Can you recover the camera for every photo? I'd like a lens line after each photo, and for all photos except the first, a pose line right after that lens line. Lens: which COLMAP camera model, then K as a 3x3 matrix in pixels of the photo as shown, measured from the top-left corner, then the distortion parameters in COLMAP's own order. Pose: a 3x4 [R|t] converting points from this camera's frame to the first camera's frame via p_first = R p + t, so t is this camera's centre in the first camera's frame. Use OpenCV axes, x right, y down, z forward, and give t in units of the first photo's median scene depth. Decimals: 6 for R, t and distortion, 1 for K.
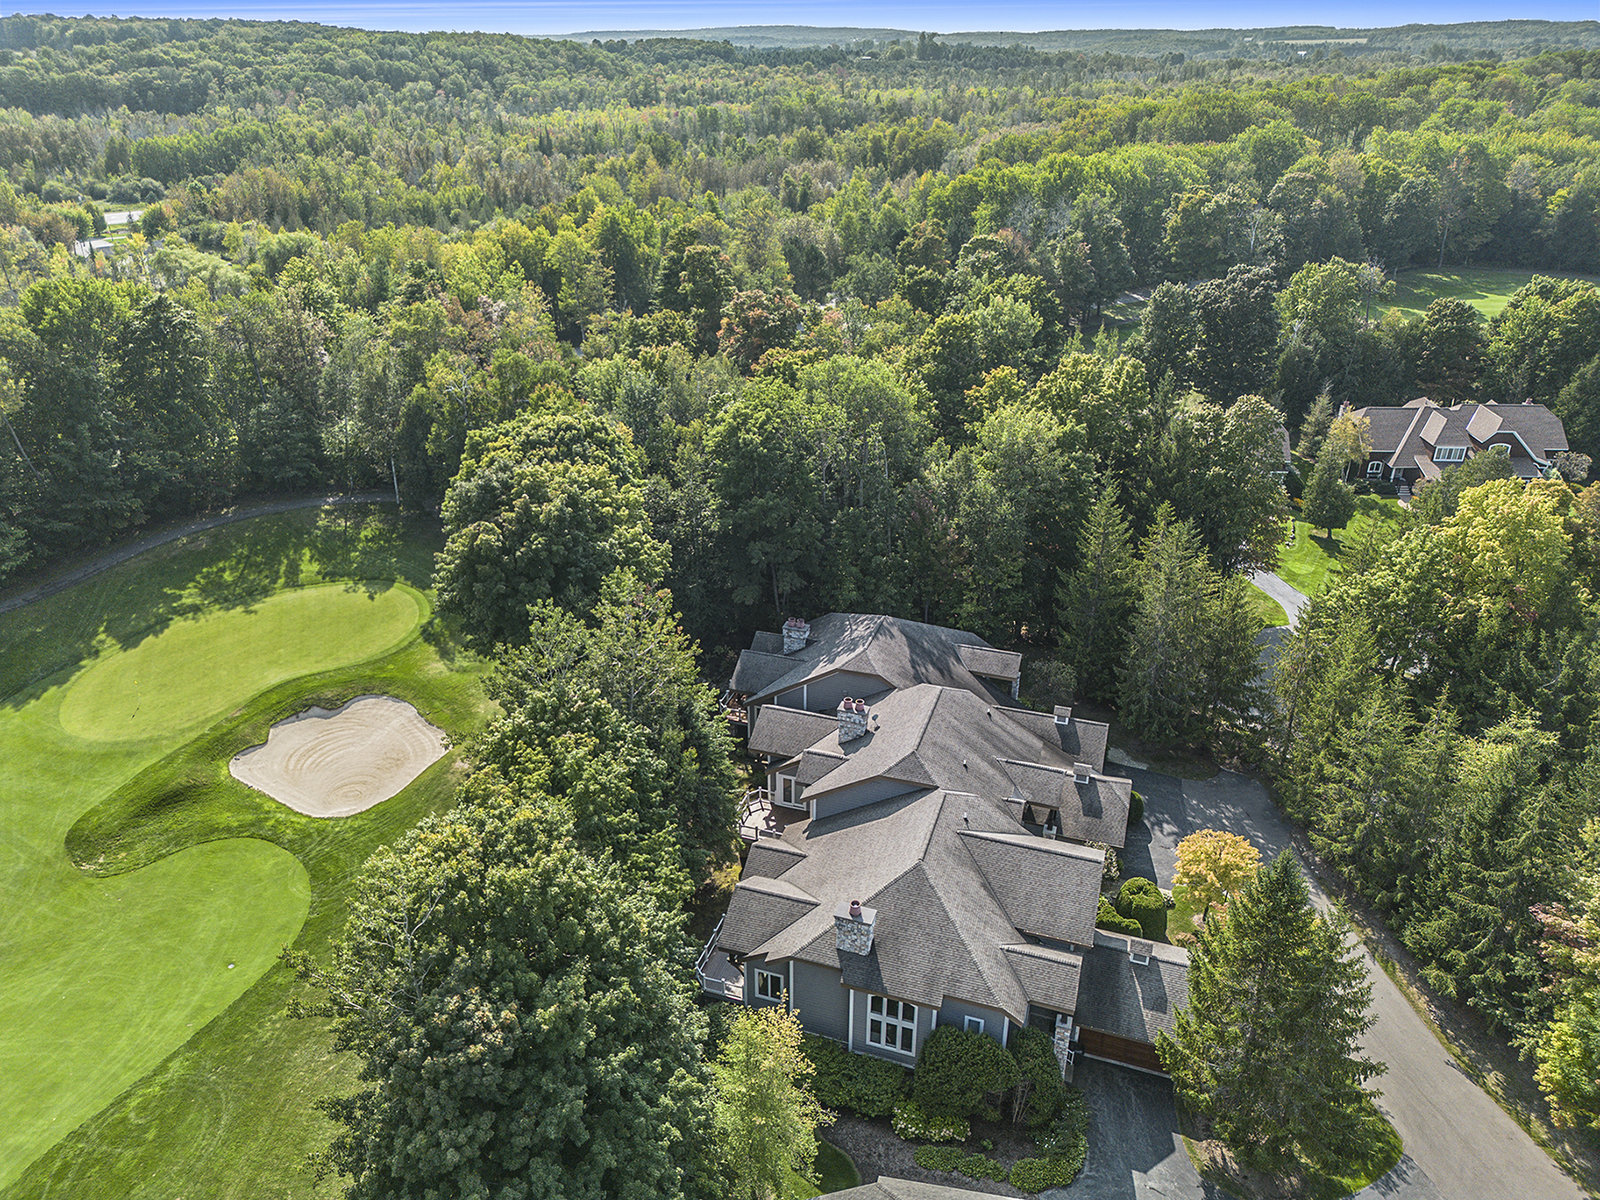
lens RADIAL K [[1145.8, 0, 784.3], [0, 1145.8, 526.0], [0, 0, 1]] dist [0.060682, -0.063075]
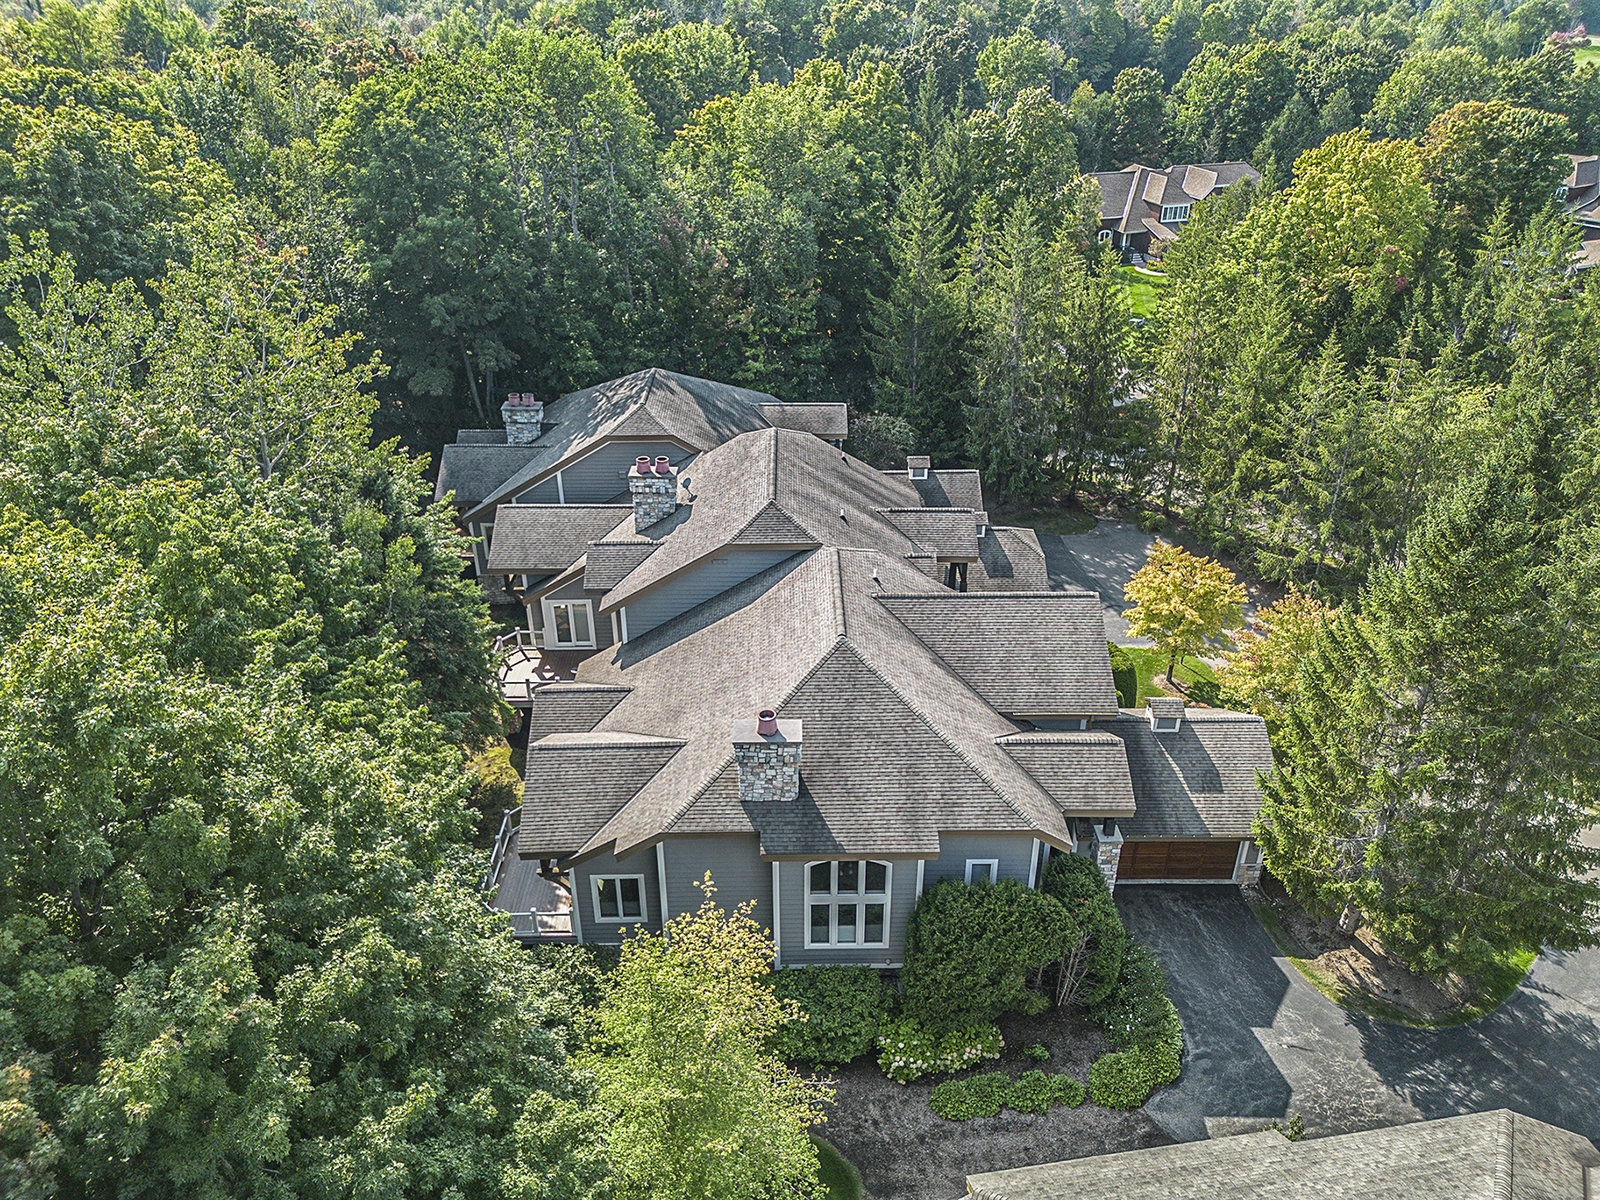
lens RADIAL K [[1145.8, 0, 791.6], [0, 1145.8, 584.0], [0, 0, 1]] dist [0.060682, -0.063075]
pose [[0.944963, -0.159966, 0.285404, -0.072479], [0.130518, 0.984217, 0.119505, 0.191820], [-0.300016, -0.075677, 0.950928, 0.453300]]
